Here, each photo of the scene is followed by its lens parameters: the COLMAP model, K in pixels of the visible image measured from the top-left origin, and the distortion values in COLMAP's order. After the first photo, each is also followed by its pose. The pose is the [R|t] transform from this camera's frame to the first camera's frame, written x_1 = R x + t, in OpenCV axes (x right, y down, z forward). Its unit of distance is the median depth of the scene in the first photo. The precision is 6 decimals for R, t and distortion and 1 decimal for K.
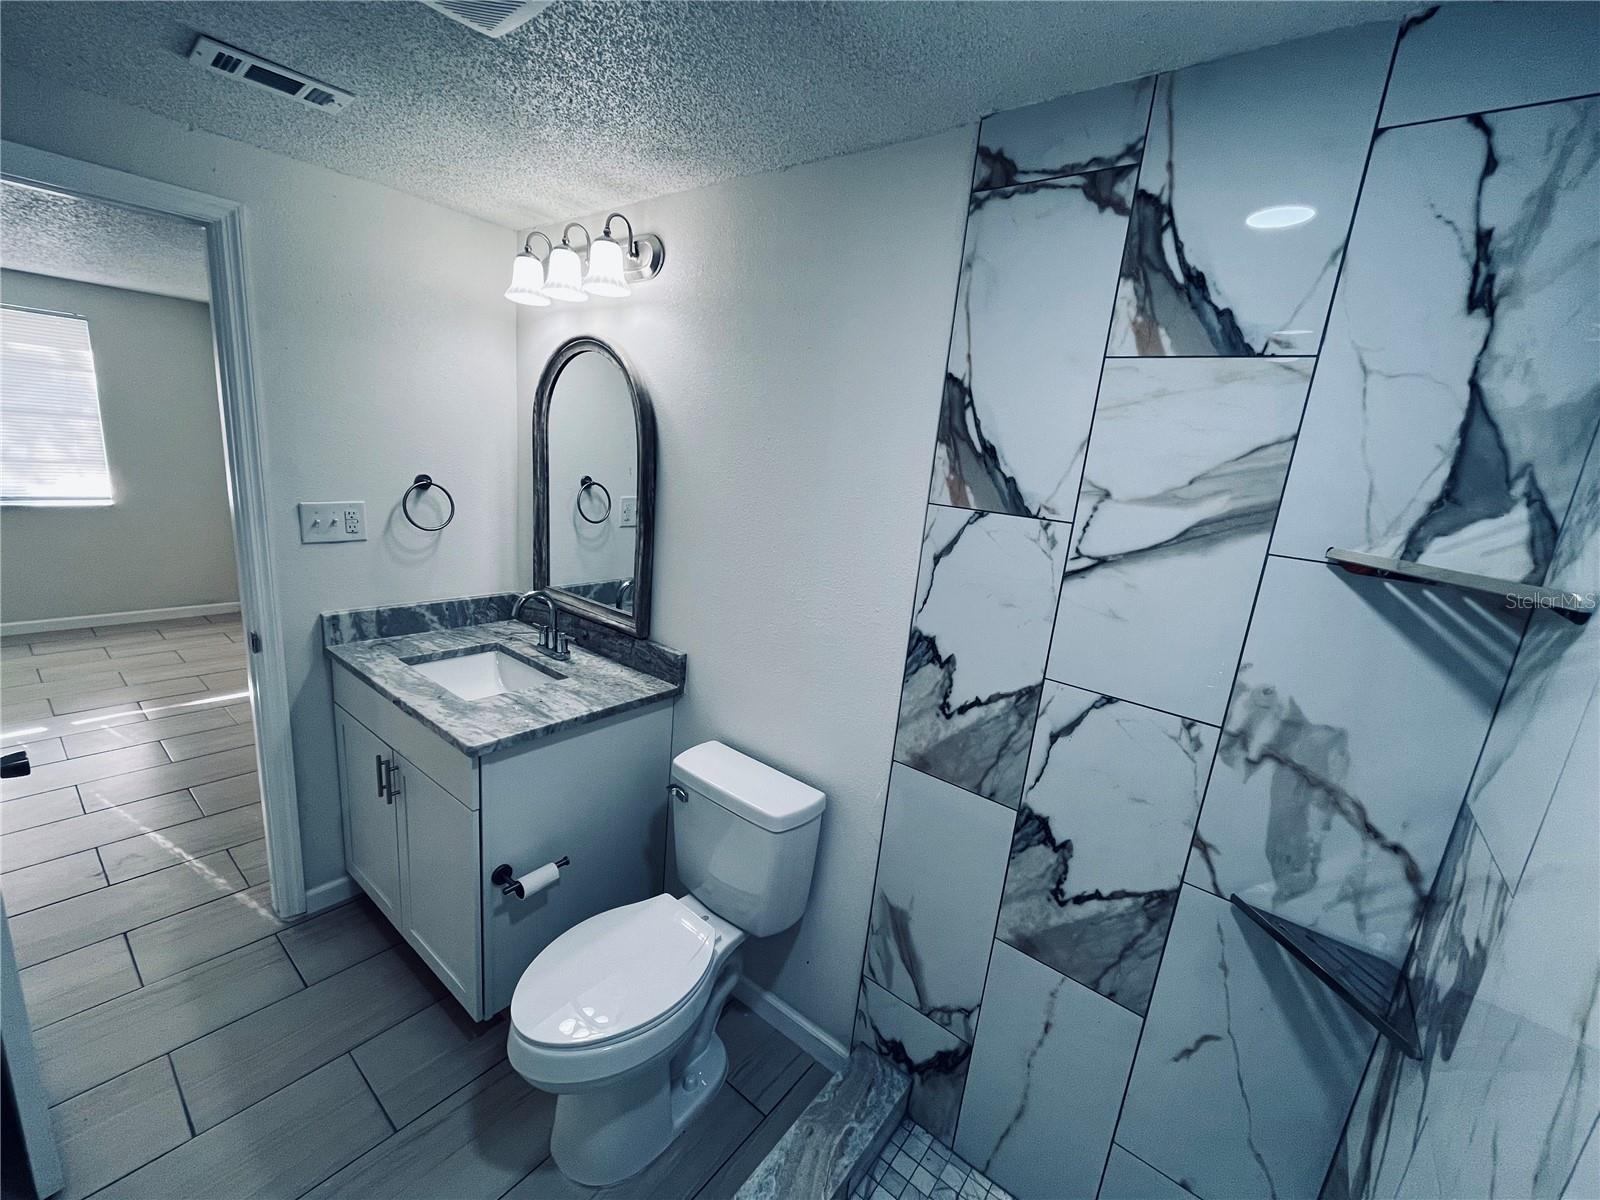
lens RADIAL K [[648.5, 0, 800.0], [0, 648.5, 600.0], [0, 0, 1]] dist [-0.000245, 0.000059]
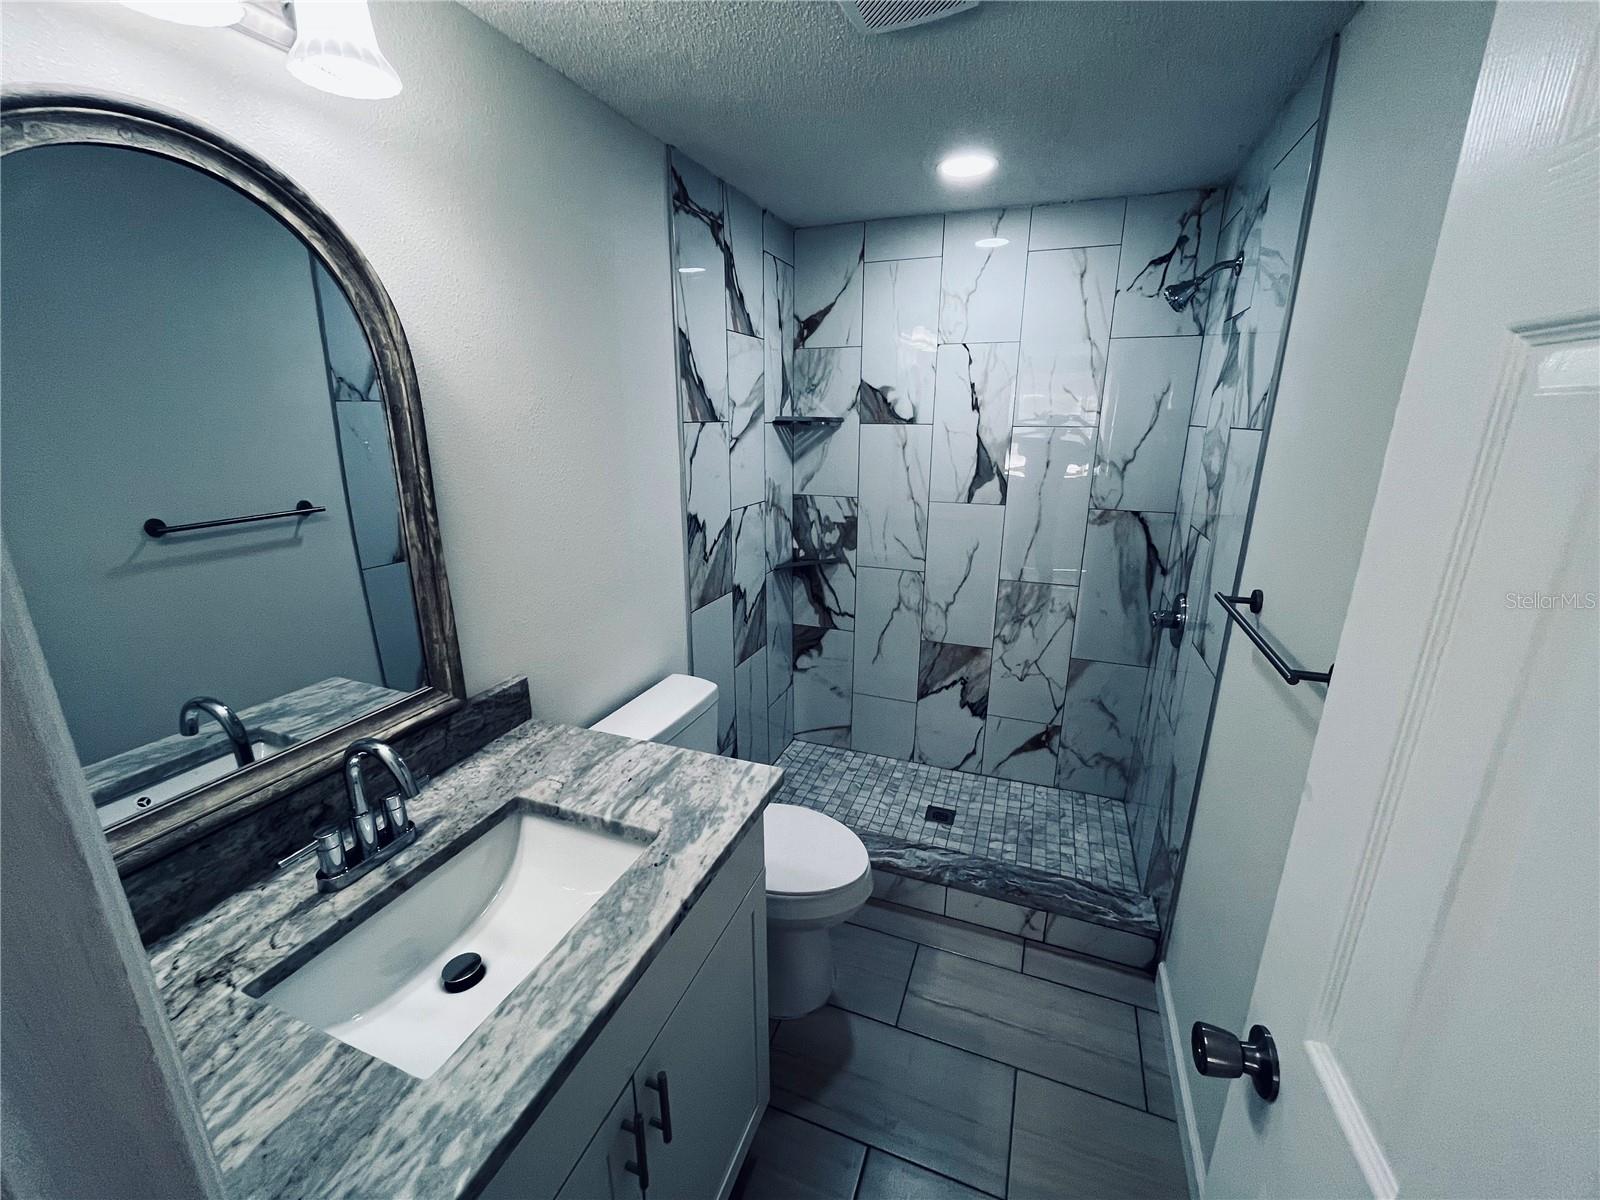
lens RADIAL K [[648.5, 0, 800.0], [0, 648.5, 600.0], [0, 0, 1]] dist [-0.000245, 0.000059]
pose [[-0.292767, -0.352496, 0.888839, -1.325131], [0.183259, 0.891652, 0.413973, -0.358013], [-0.938458, 0.284085, -0.196448, 1.201390]]
